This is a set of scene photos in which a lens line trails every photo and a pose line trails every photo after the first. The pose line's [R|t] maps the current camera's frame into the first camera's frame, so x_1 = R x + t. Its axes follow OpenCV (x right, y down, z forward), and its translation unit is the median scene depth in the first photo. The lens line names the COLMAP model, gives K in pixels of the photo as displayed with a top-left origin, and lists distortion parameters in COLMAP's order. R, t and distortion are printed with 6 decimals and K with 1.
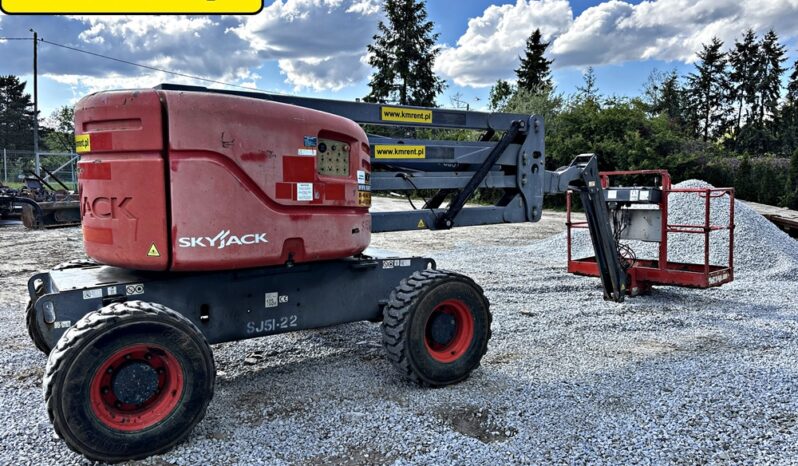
lens RADIAL K [[606.7, 0, 395.3], [0, 606.7, 229.6], [0, 0, 1]] dist [0.041768, -0.044460]
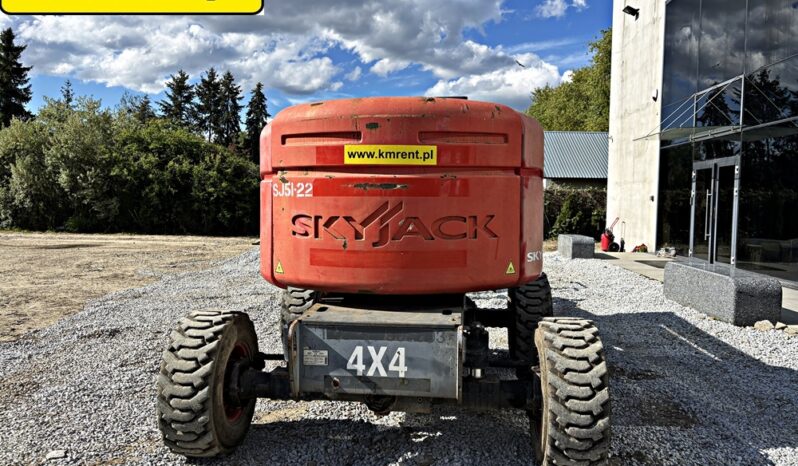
lens RADIAL K [[606.7, 0, 401.8], [0, 606.7, 230.2], [0, 0, 1]] dist [0.041768, -0.044460]
pose [[0.641982, -0.042213, 0.765556, -1.028650], [0.069093, 0.997606, -0.002931, -0.029727], [-0.763600, 0.054776, 0.643362, 0.410093]]
